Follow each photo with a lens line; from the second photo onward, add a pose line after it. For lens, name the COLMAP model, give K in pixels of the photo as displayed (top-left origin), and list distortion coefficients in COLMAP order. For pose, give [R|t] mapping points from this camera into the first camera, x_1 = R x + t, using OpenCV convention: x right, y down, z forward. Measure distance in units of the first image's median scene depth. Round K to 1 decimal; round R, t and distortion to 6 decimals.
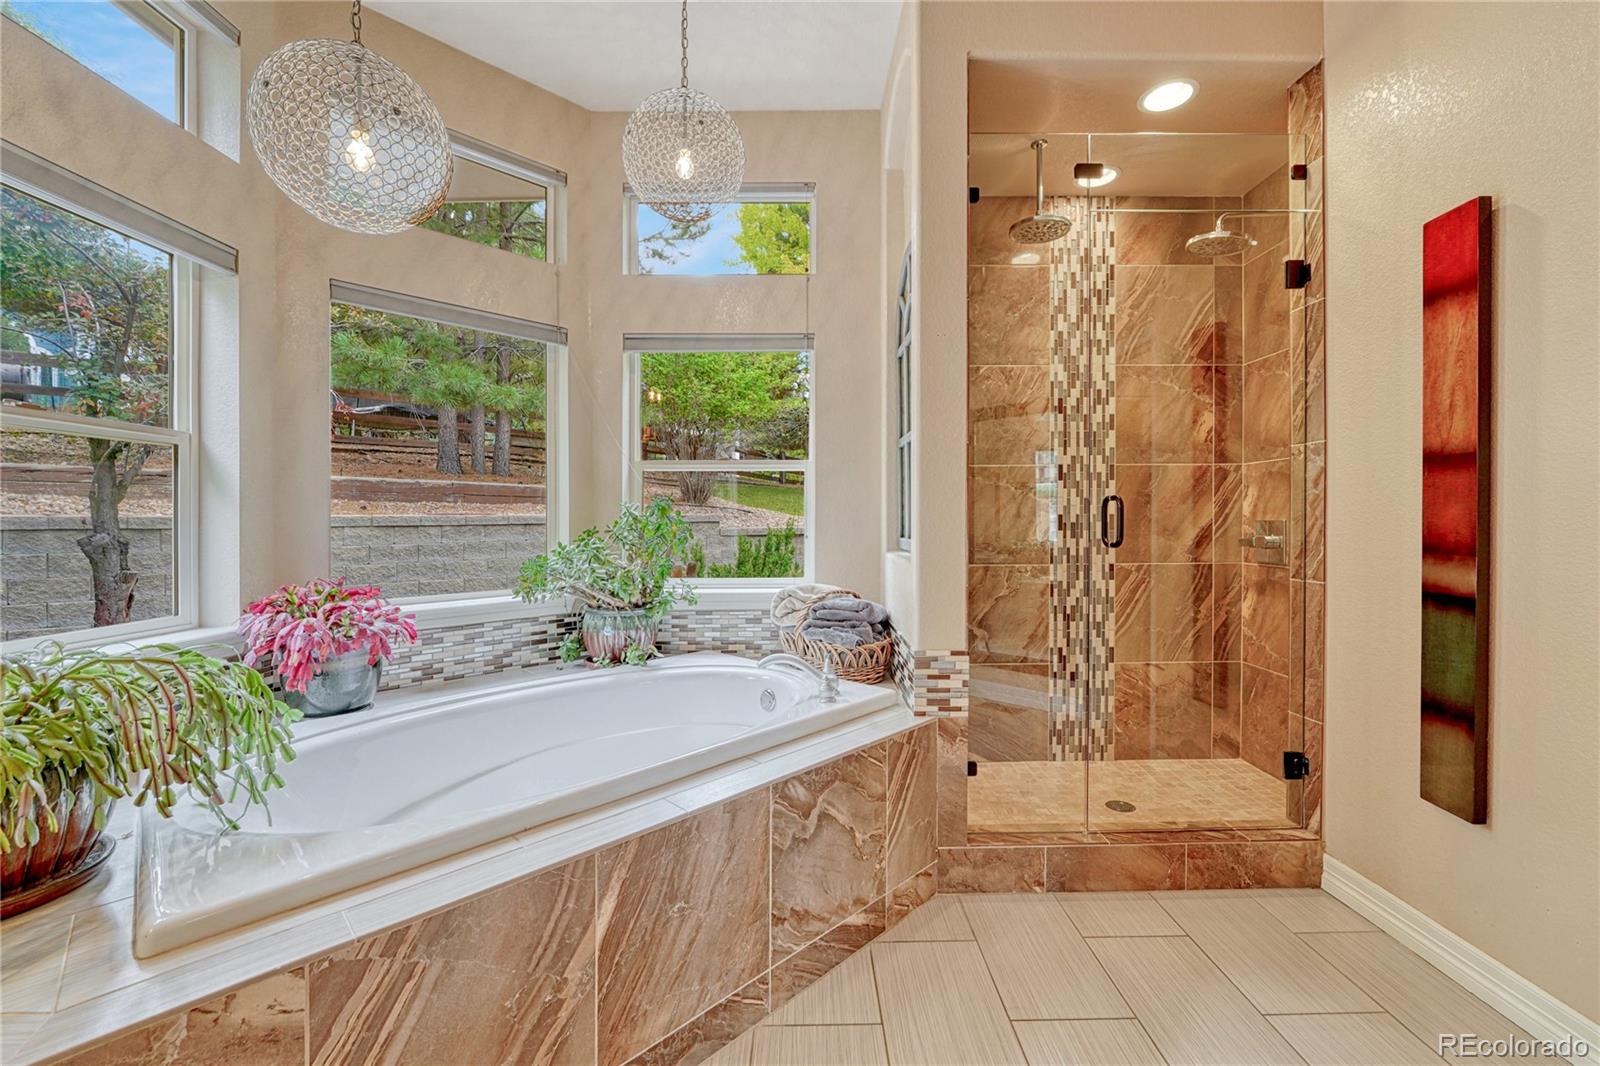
lens RADIAL K [[657.5, 0, 809.2], [0, 657.5, 519.1], [0, 0, 1]] dist [-0.016339, 0.005101]
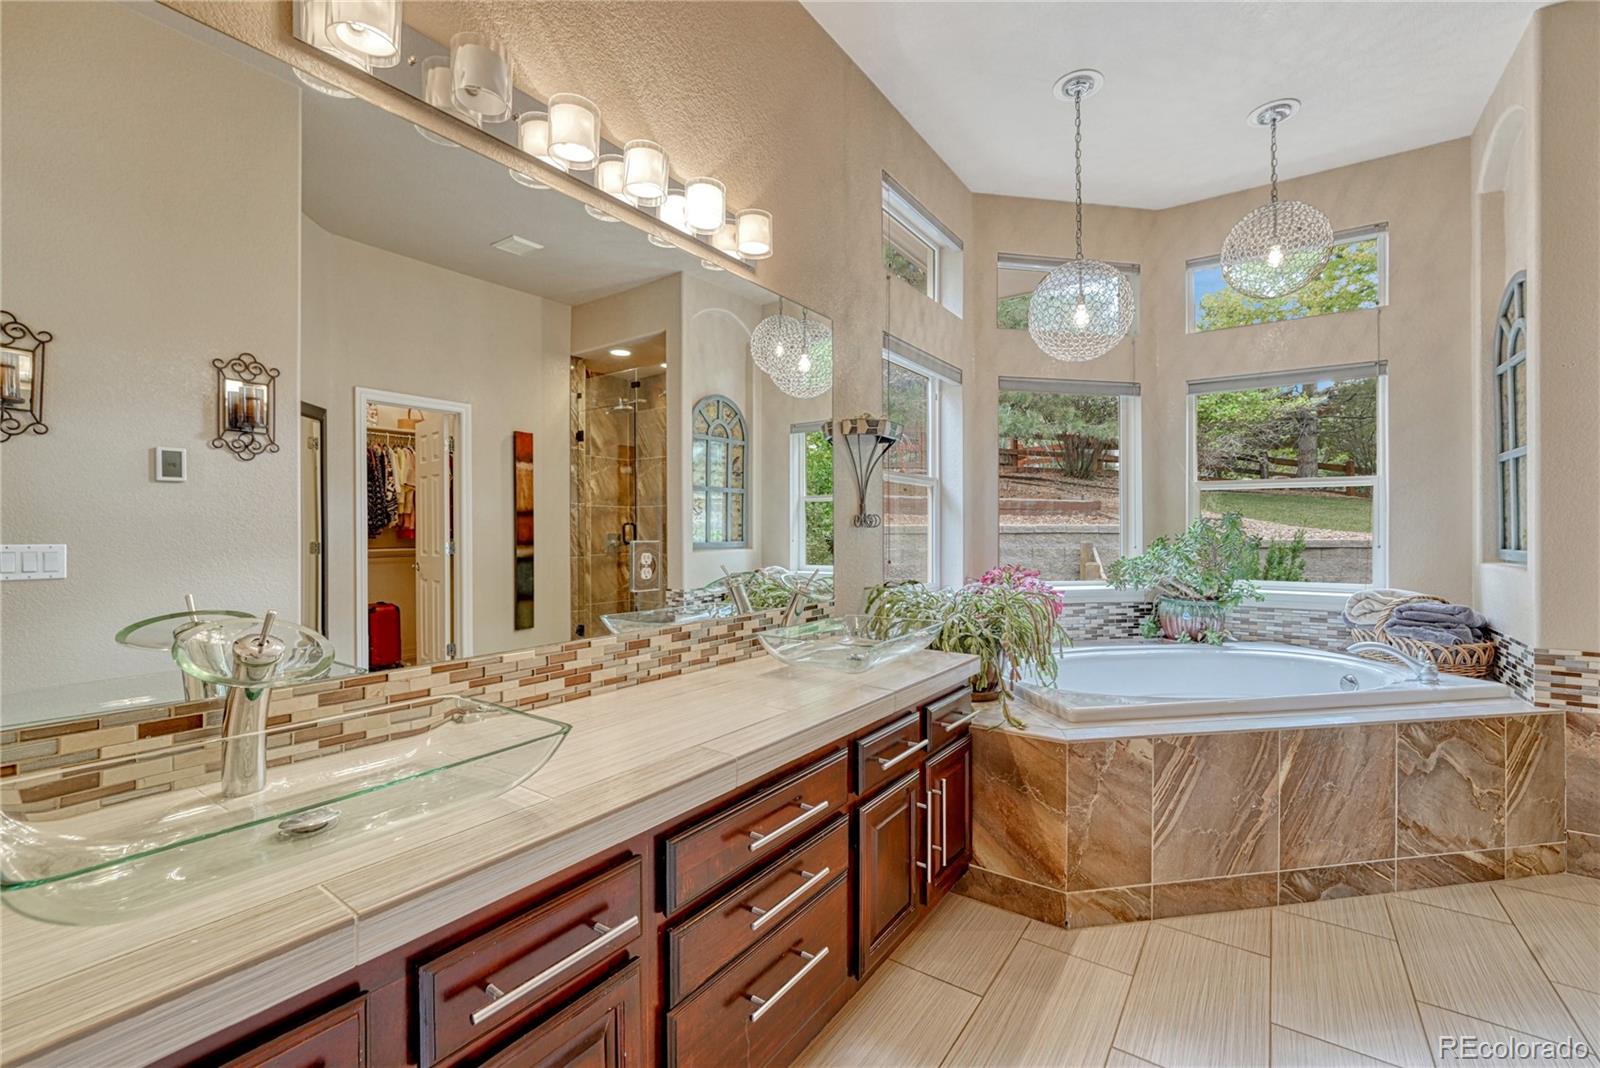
lens RADIAL K [[657.5, 0, 824.9], [0, 657.5, 520.1], [0, 0, 1]] dist [-0.016339, 0.005101]
pose [[0.813609, -0.002122, -0.581408, -0.182025], [-0.006213, 0.999905, -0.012344, 0.002844], [0.581379, 0.013655, 0.813519, -0.616900]]
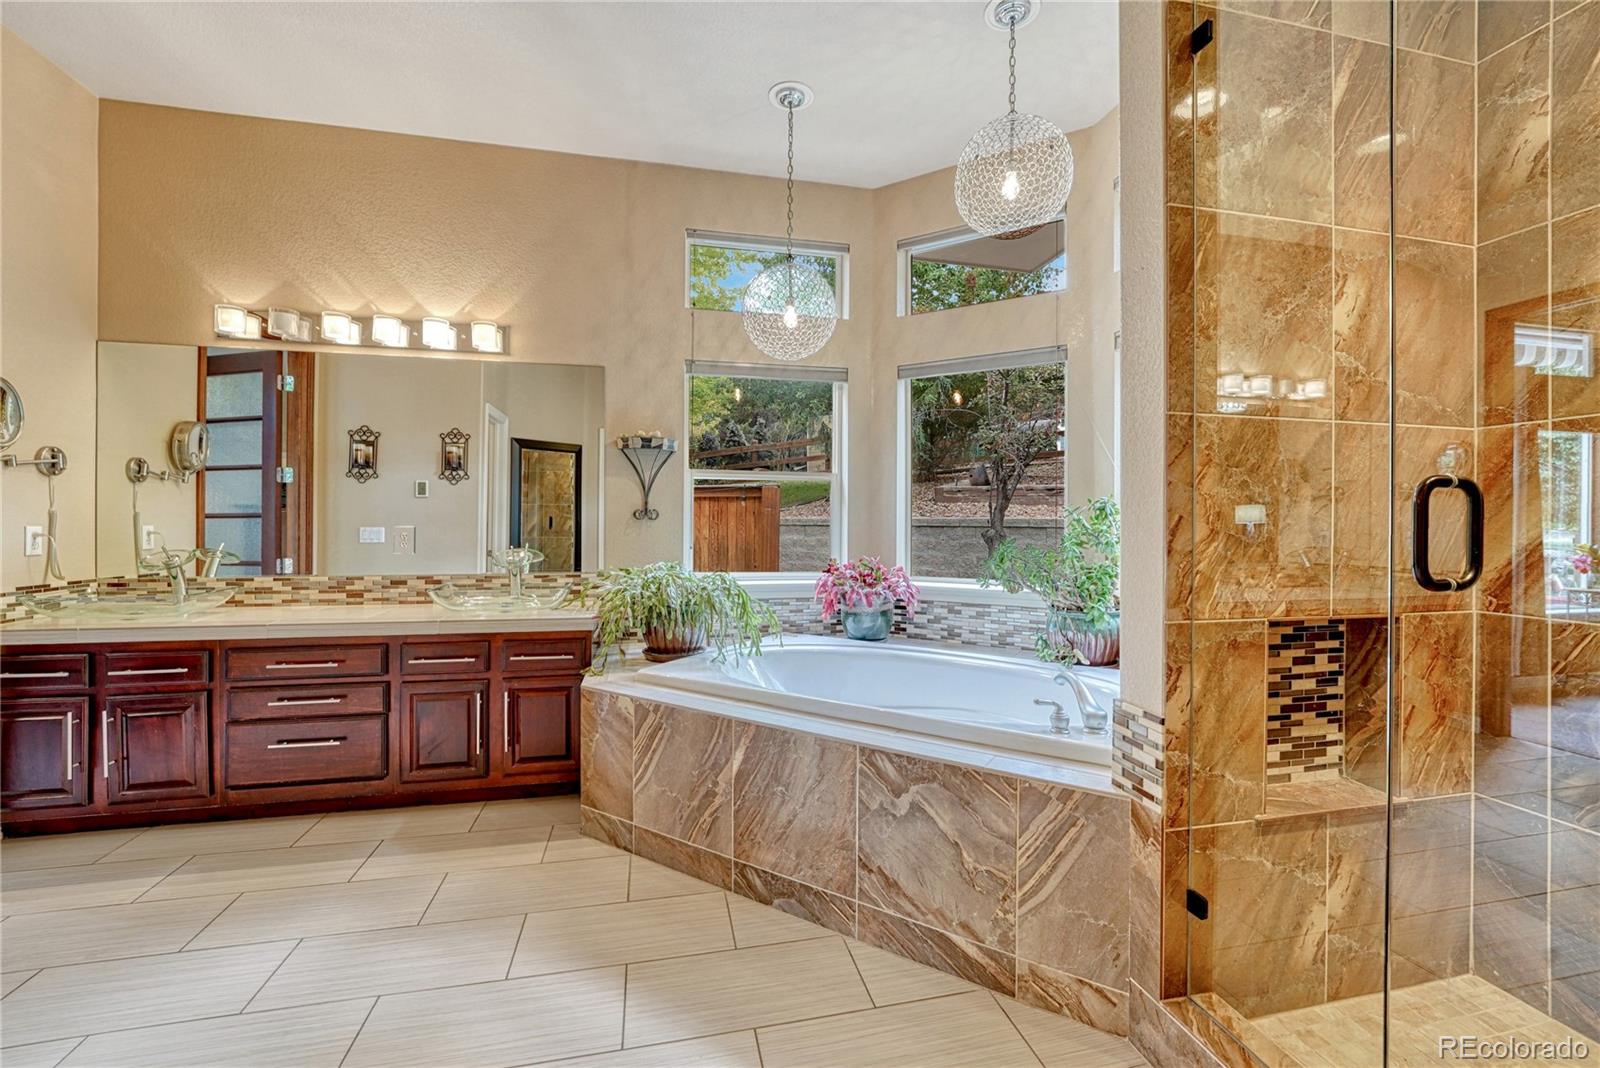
lens RADIAL K [[657.5, 0, 809.8], [0, 657.5, 511.2], [0, 0, 1]] dist [-0.016339, 0.005101]
pose [[0.225119, -0.009055, -0.974289, 0.823762], [-0.006361, 0.999922, -0.010763, -0.004502], [0.974311, 0.008621, 0.225044, 0.488382]]
